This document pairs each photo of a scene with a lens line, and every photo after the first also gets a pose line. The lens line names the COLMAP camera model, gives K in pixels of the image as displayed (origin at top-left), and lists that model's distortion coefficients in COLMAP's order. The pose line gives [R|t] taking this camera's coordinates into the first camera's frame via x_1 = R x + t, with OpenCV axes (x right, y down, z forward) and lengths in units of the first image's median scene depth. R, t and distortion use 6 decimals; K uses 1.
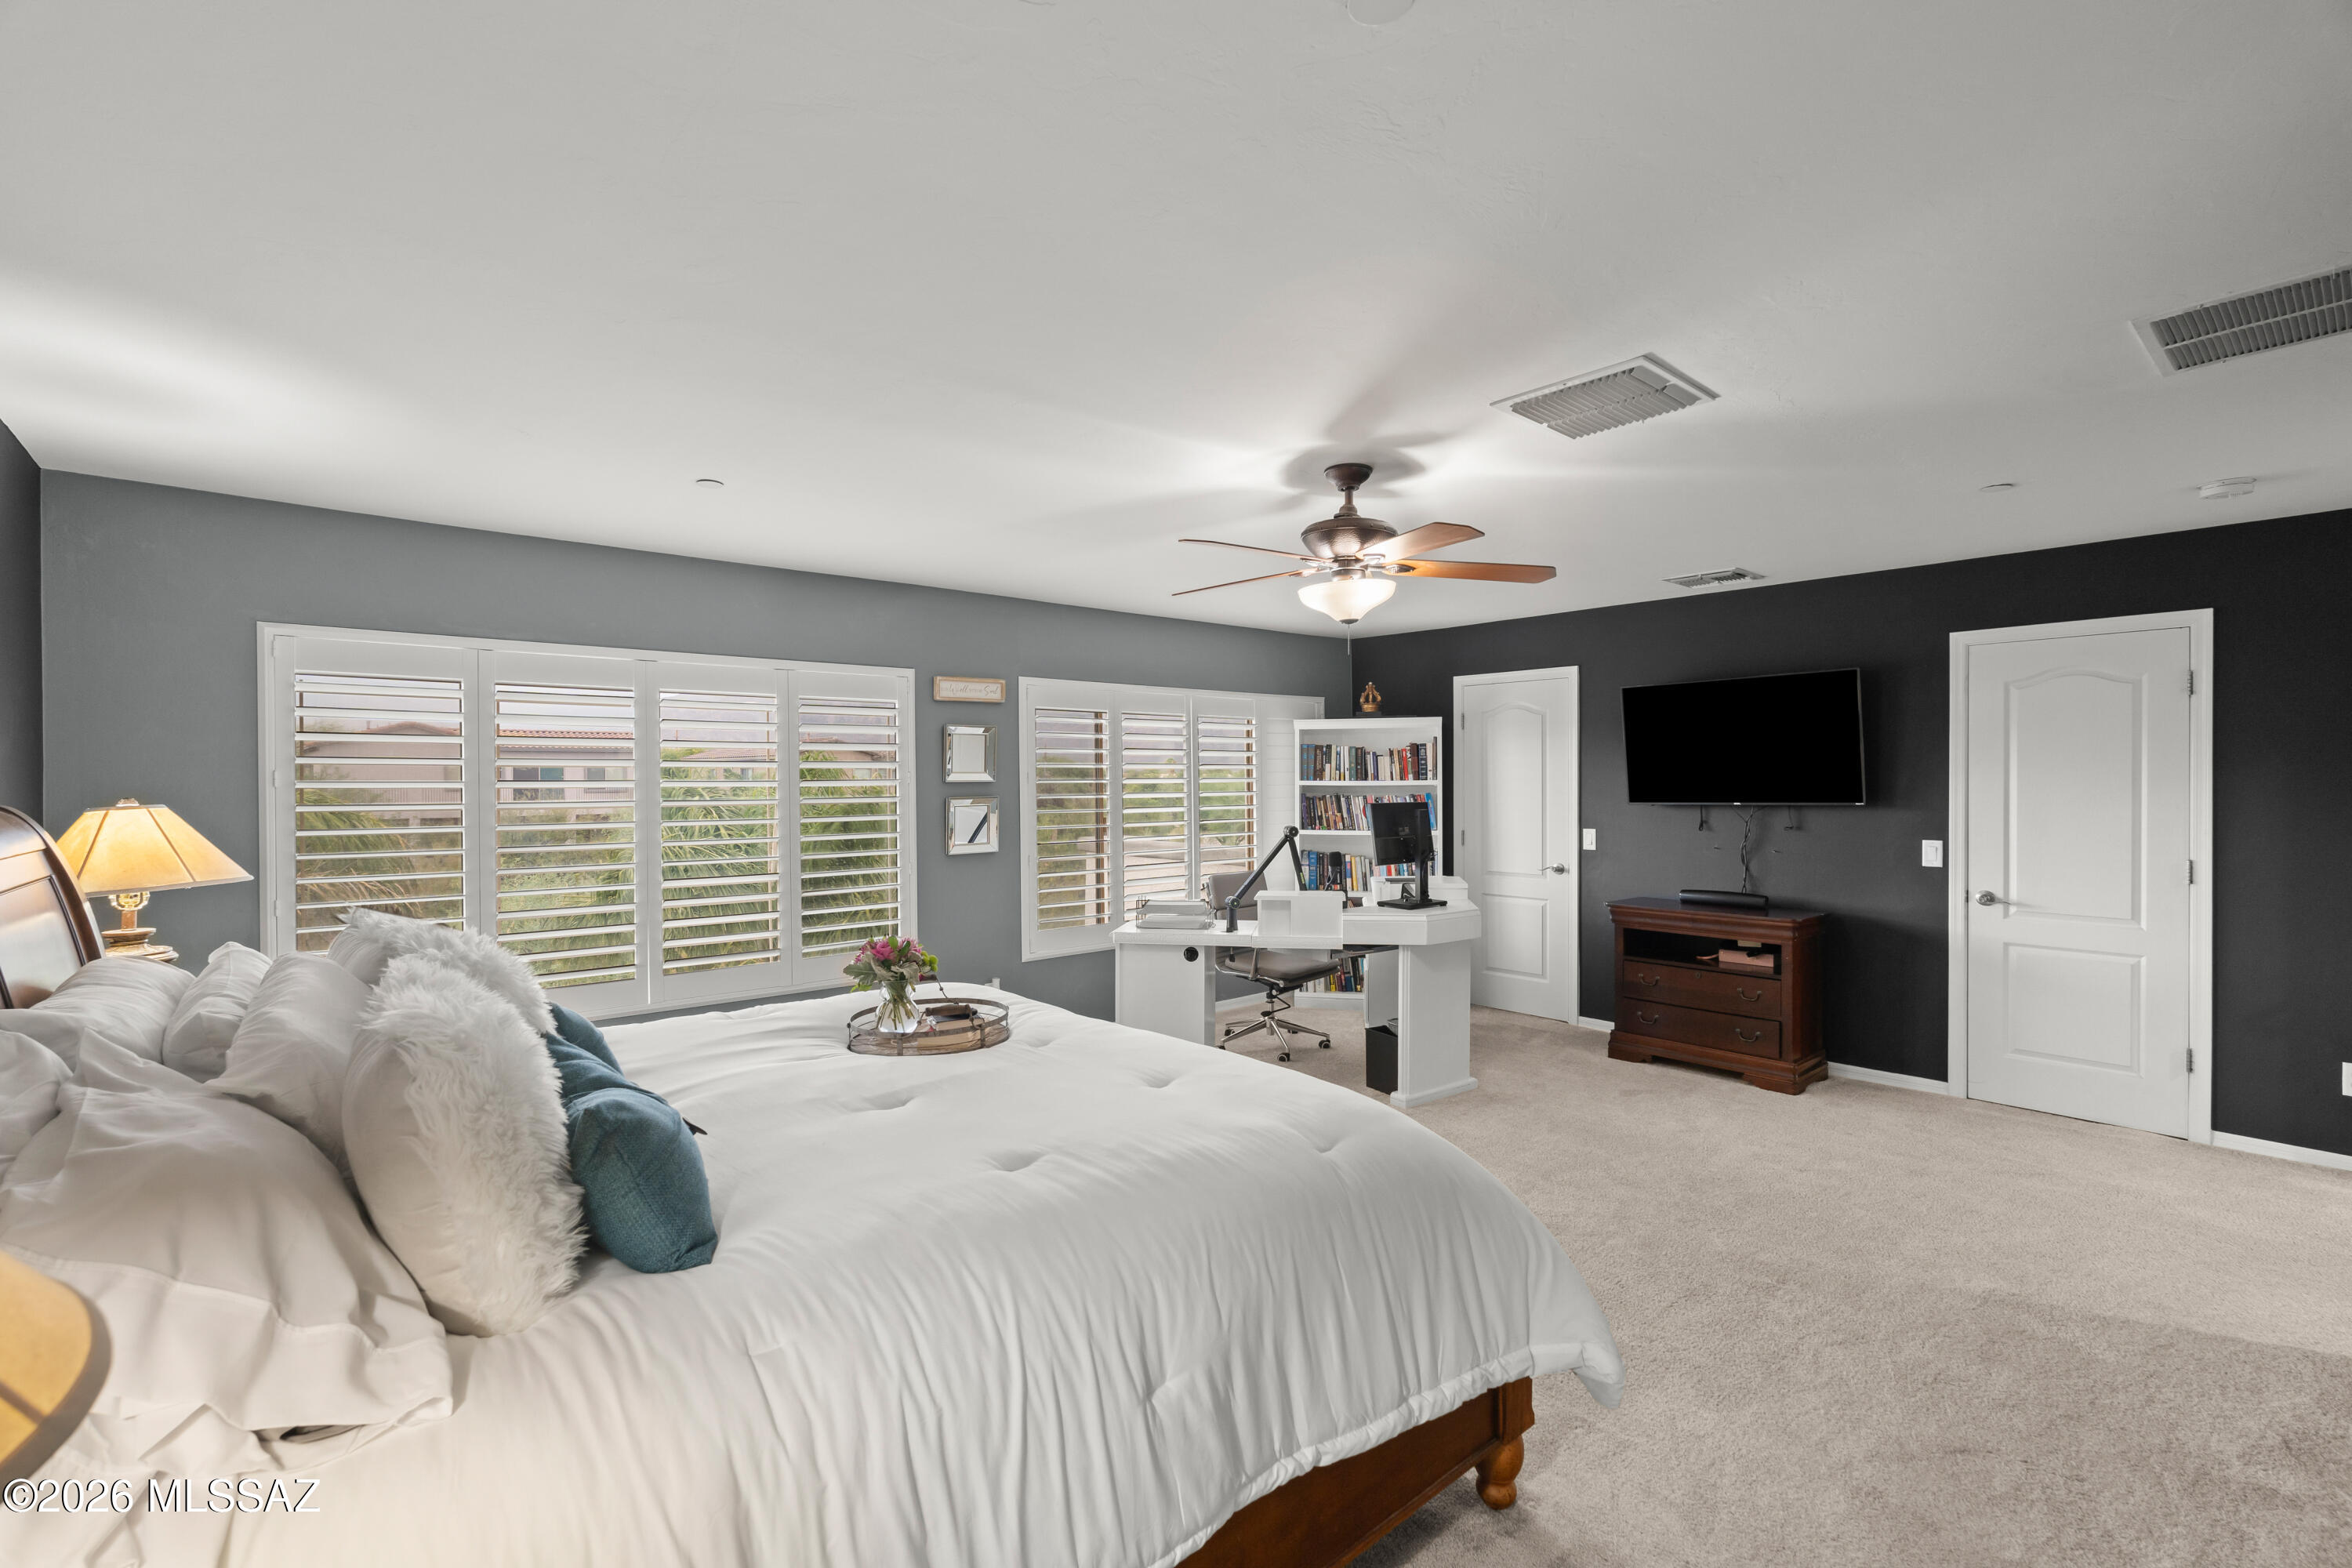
lens RADIAL K [[1033.4, 0, 1176.0], [0, 1033.4, 784.0], [0, 0, 1]] dist [-0.003022, -0.000028]
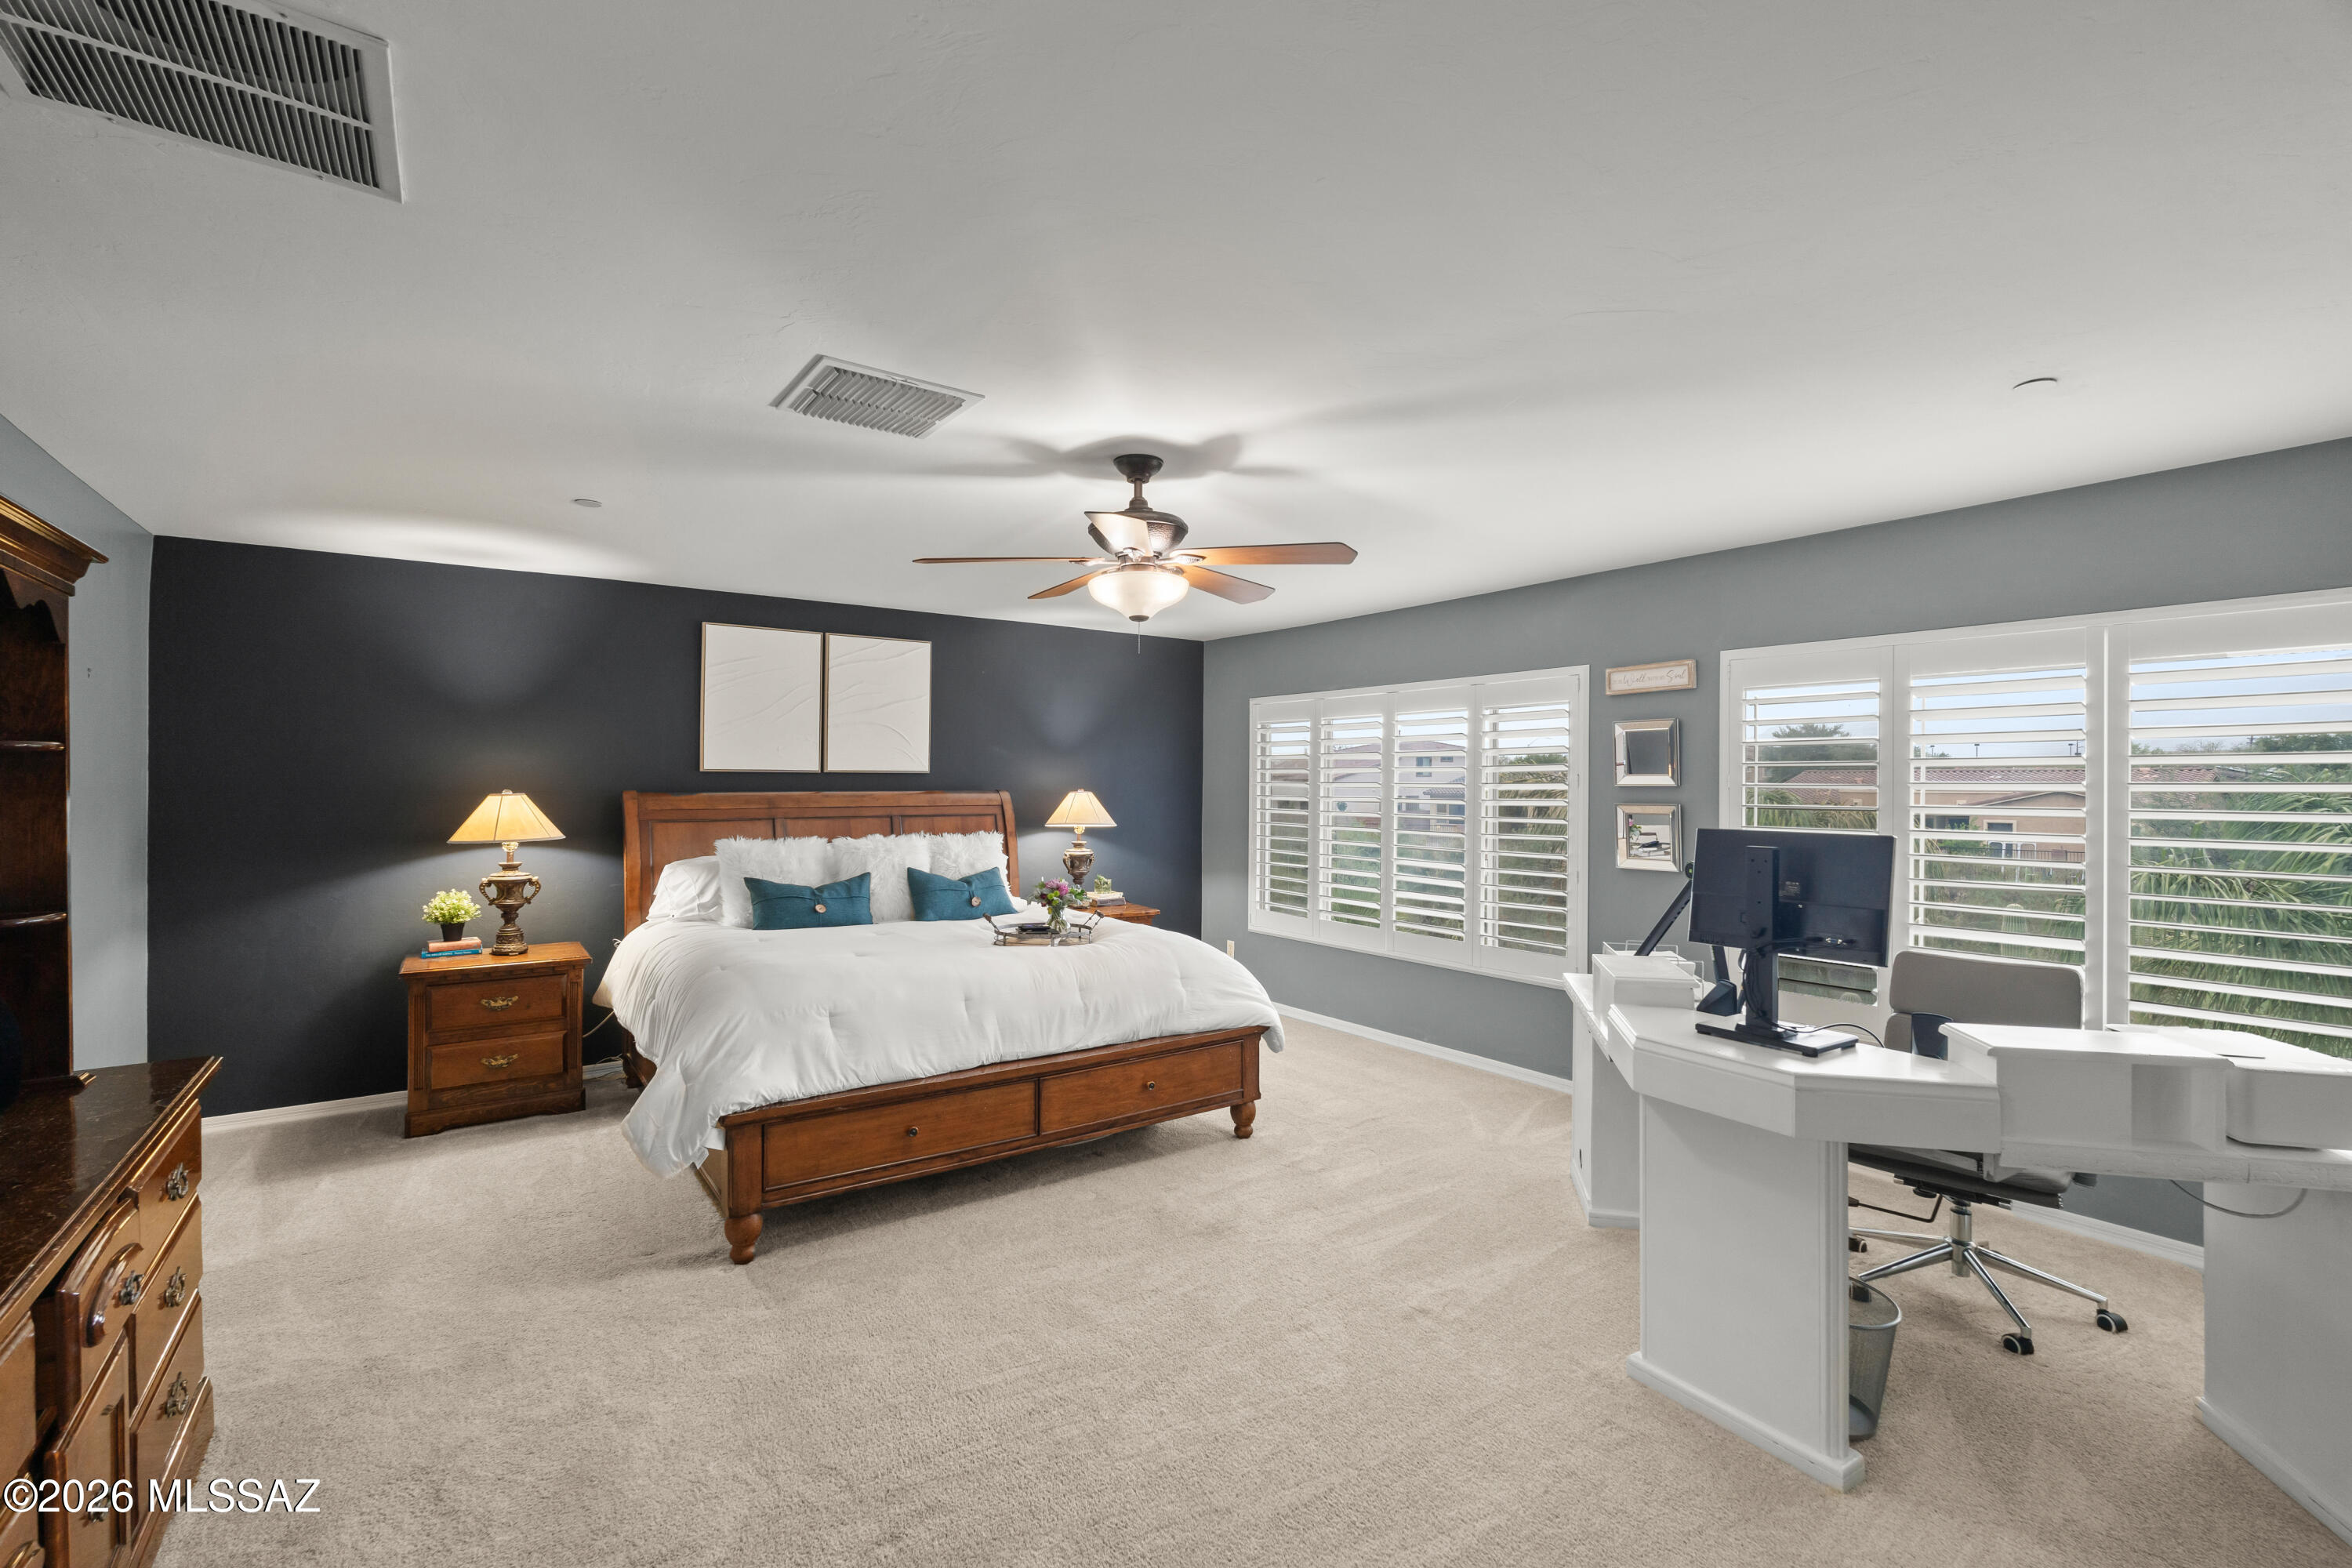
lens RADIAL K [[1033.4, 0, 1176.0], [0, 1033.4, 784.0], [0, 0, 1]] dist [-0.003022, -0.000028]
pose [[-0.100452, 0.007957, -0.994910, 0.800722], [-0.005710, 0.999947, 0.008574, -0.010889], [0.994926, 0.006543, -0.100401, 0.809869]]
